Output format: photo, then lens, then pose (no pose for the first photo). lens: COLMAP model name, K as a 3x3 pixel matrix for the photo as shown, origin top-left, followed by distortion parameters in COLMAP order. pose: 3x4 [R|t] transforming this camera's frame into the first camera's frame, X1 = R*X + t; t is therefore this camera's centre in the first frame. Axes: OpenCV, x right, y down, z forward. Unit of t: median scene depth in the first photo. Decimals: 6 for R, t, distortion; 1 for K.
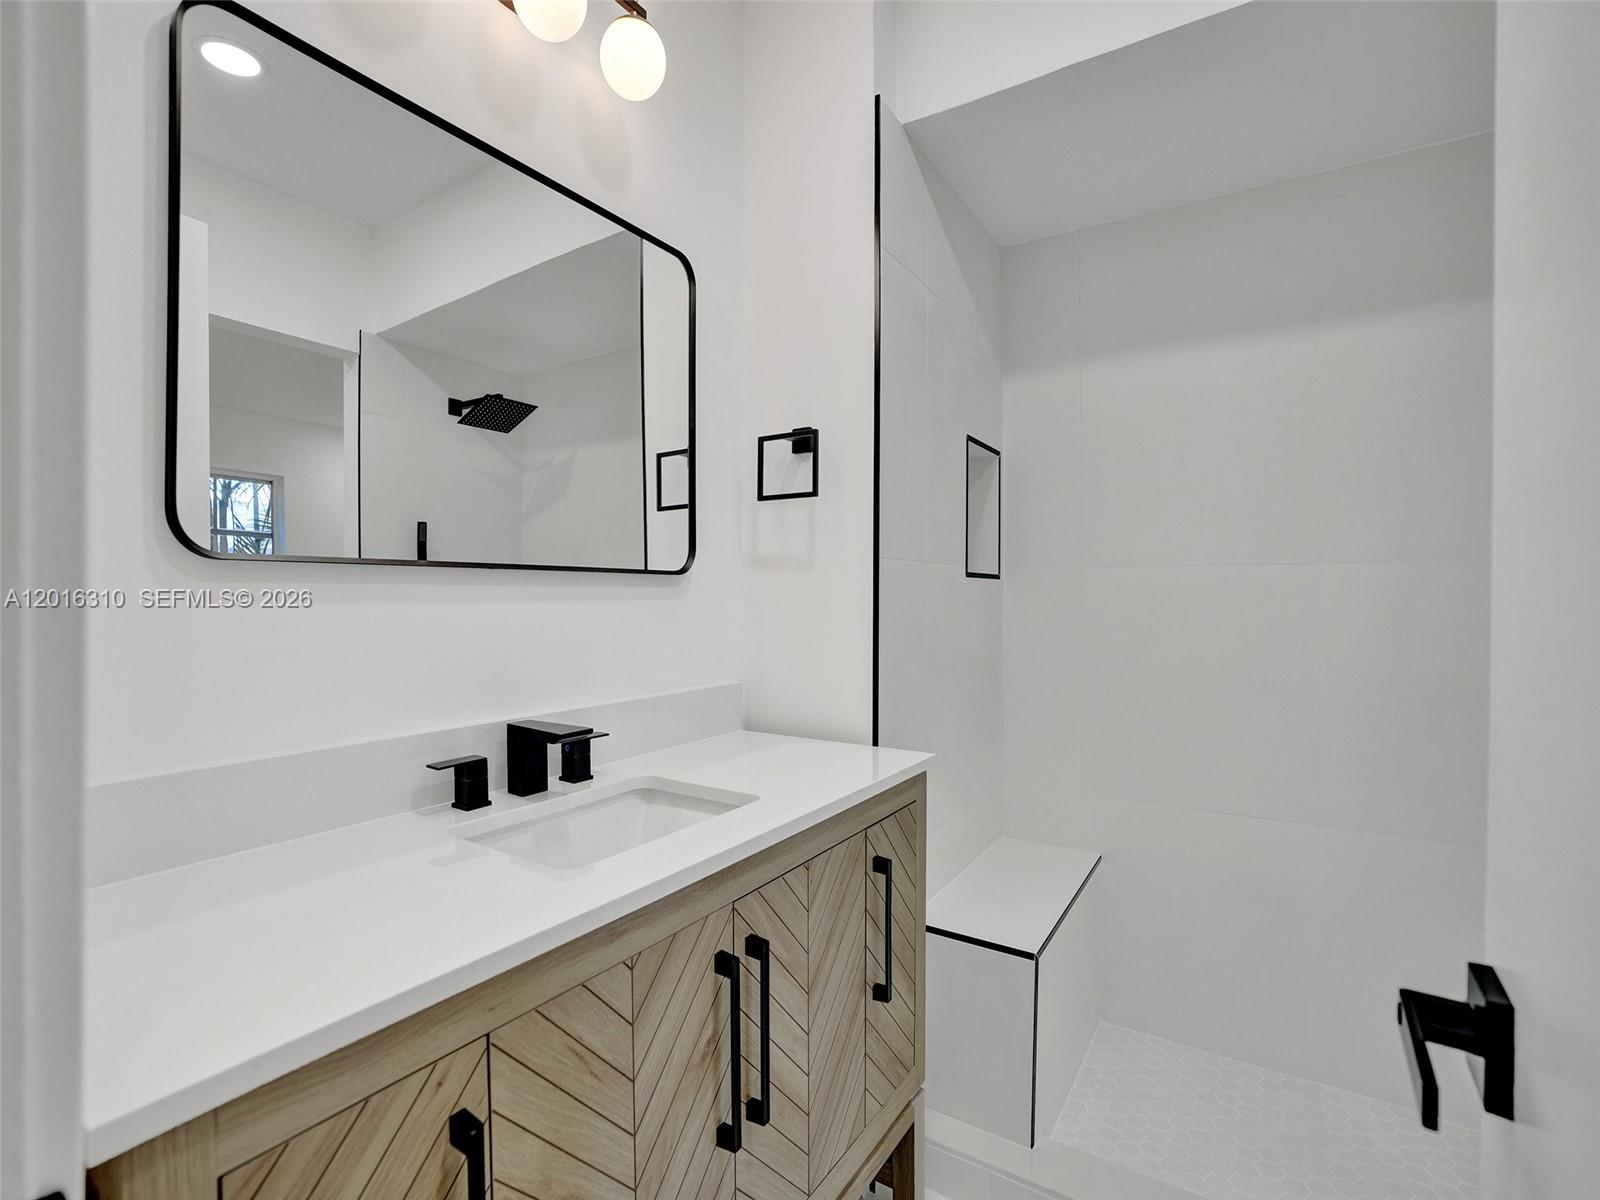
lens RADIAL K [[738.7, 0, 808.6], [0, 738.7, 593.7], [0, 0, 1]] dist [-0.062505, 0.021414]
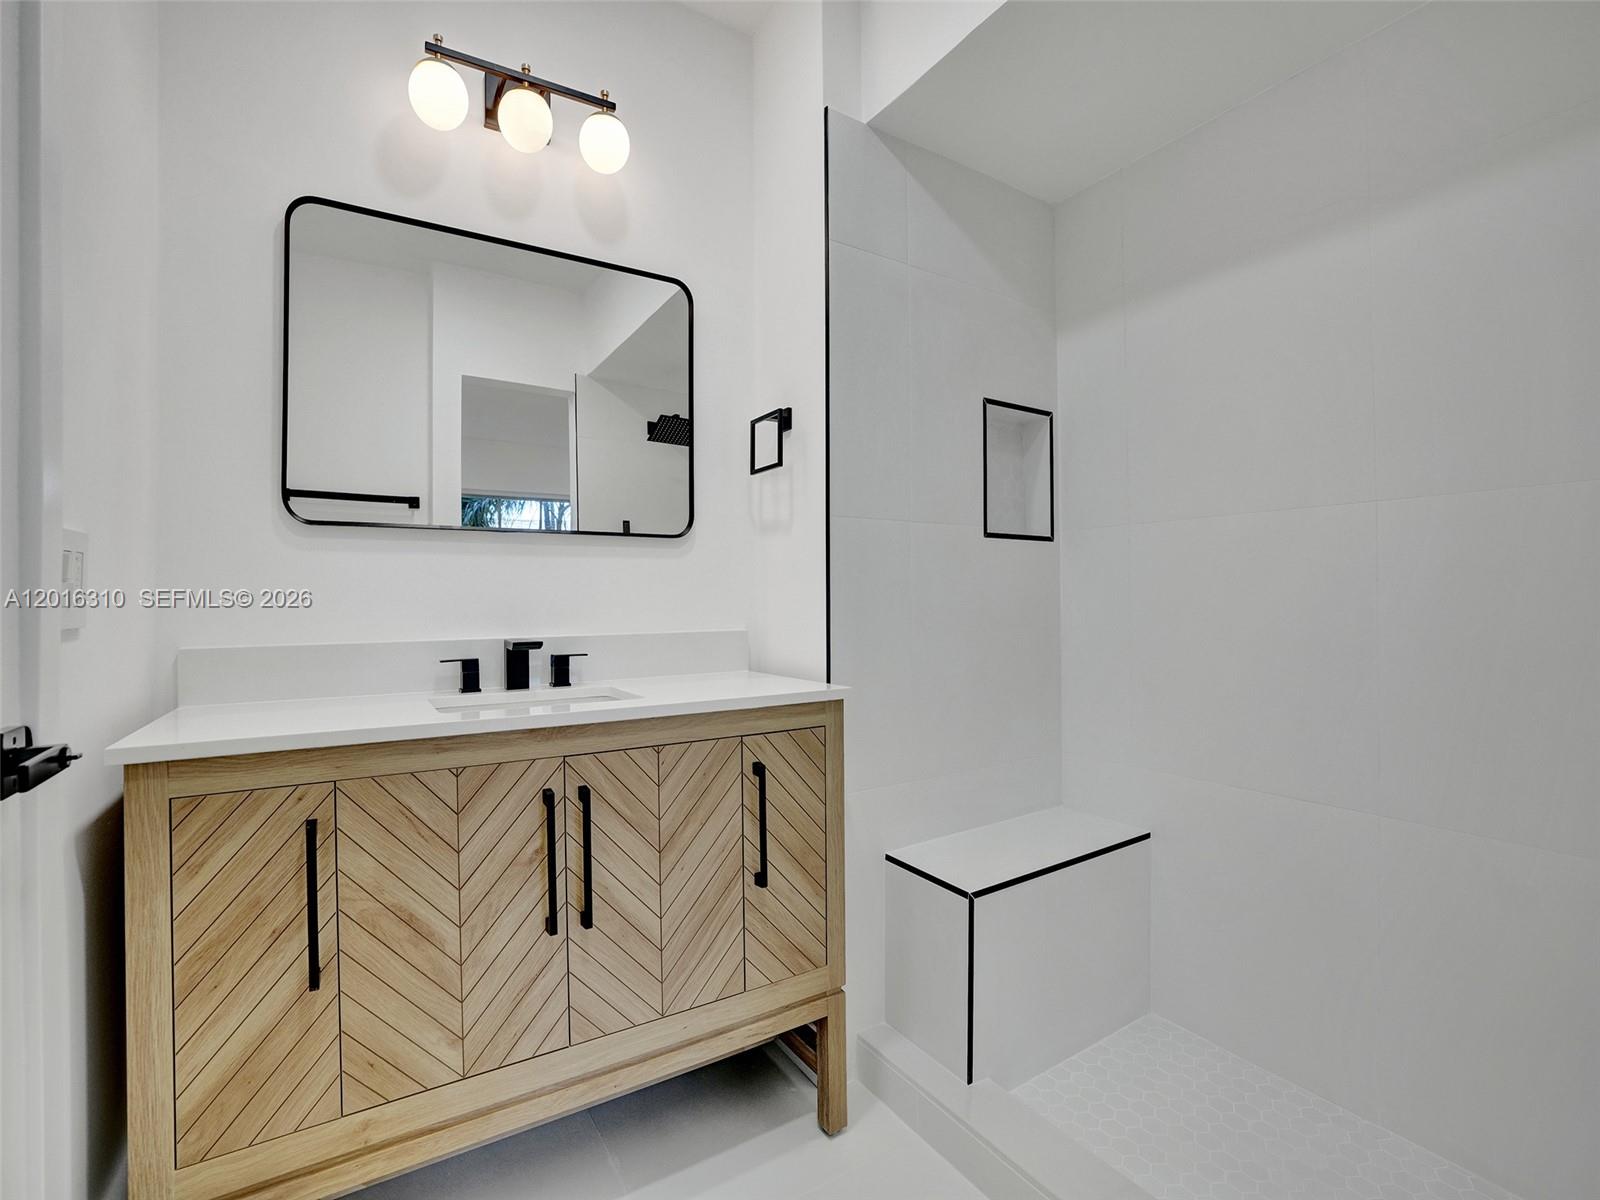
lens RADIAL K [[737.4, 0, 800.8], [0, 737.4, 595.8], [0, 0, 1]] dist [-0.068382, 0.028104]
pose [[0.906788, -0.010208, -0.421463, 0.690382], [0.008433, 0.999946, -0.006075, 0.104230], [0.421502, 0.001955, 0.906825, -0.043520]]
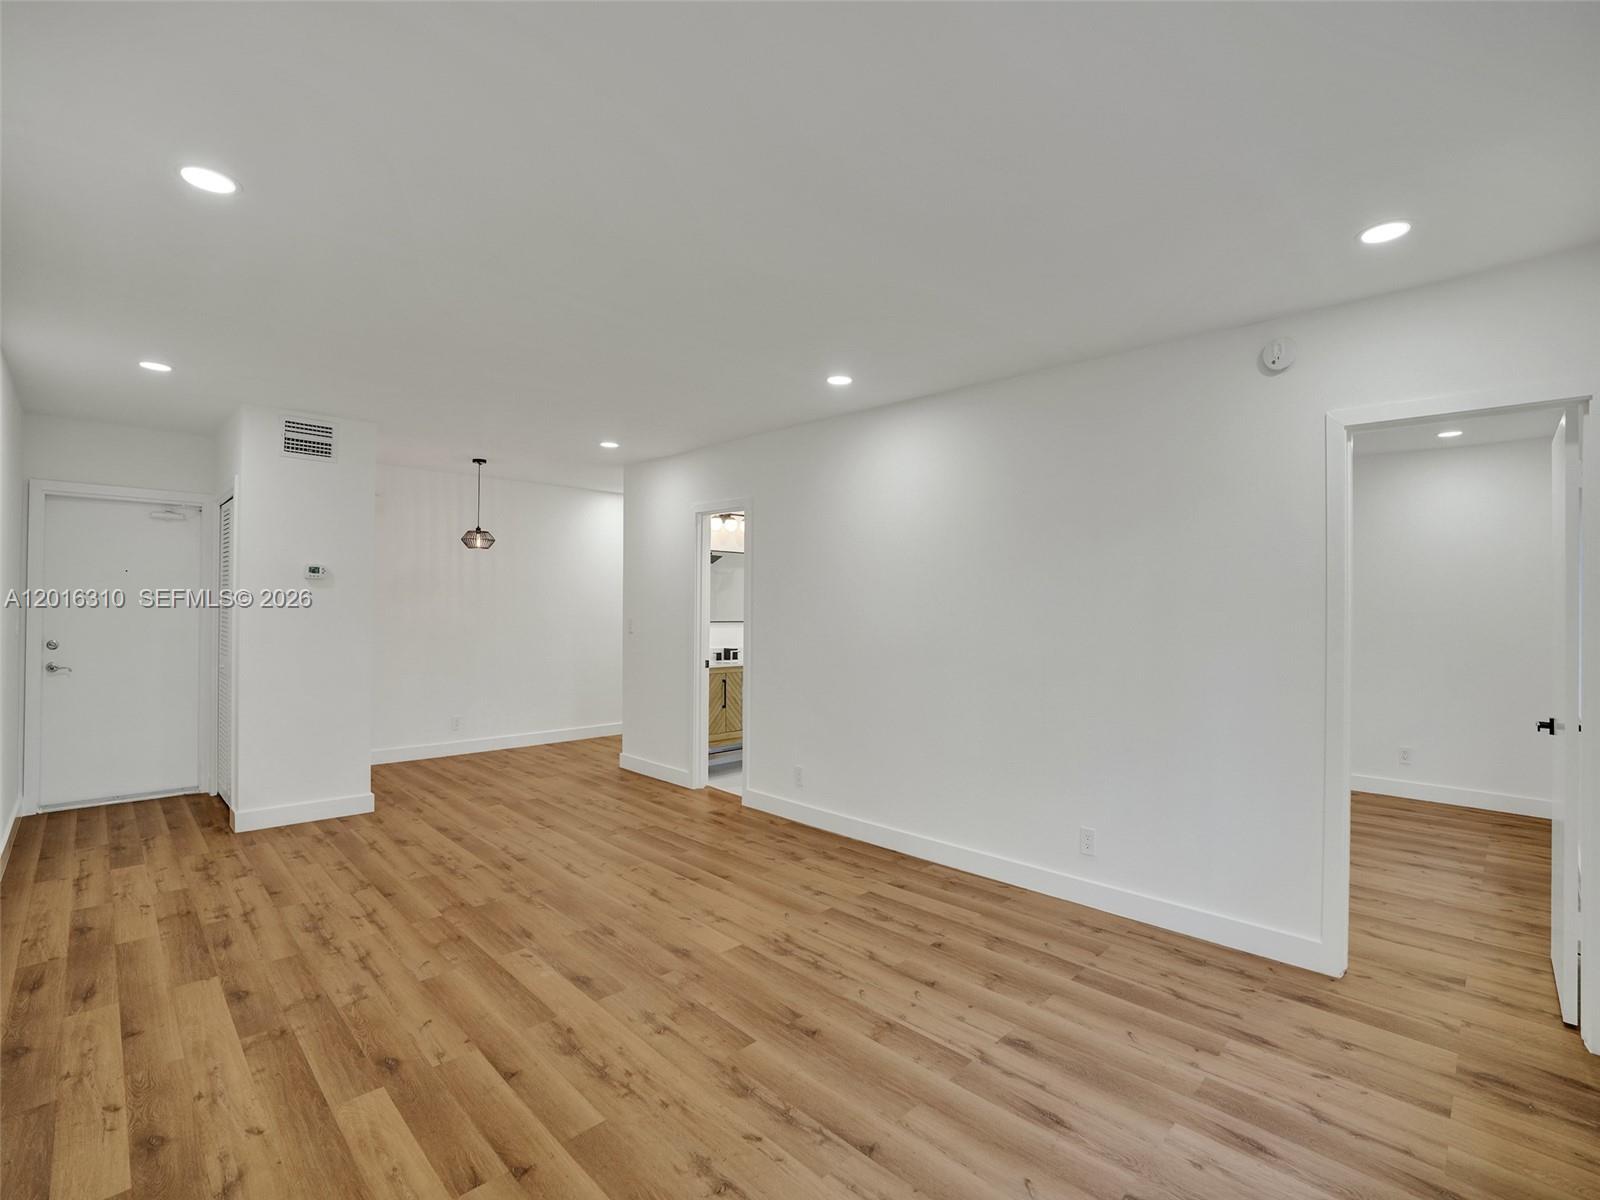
lens RADIAL K [[738.7, 0, 808.6], [0, 738.7, 593.7], [0, 0, 1]] dist [-0.062505, 0.021414]
pose [[0.978263, 0.002541, -0.207351, 1.492450], [-0.006870, 0.999773, -0.020160, -0.148865], [0.207253, 0.021146, 0.978059, -4.703548]]
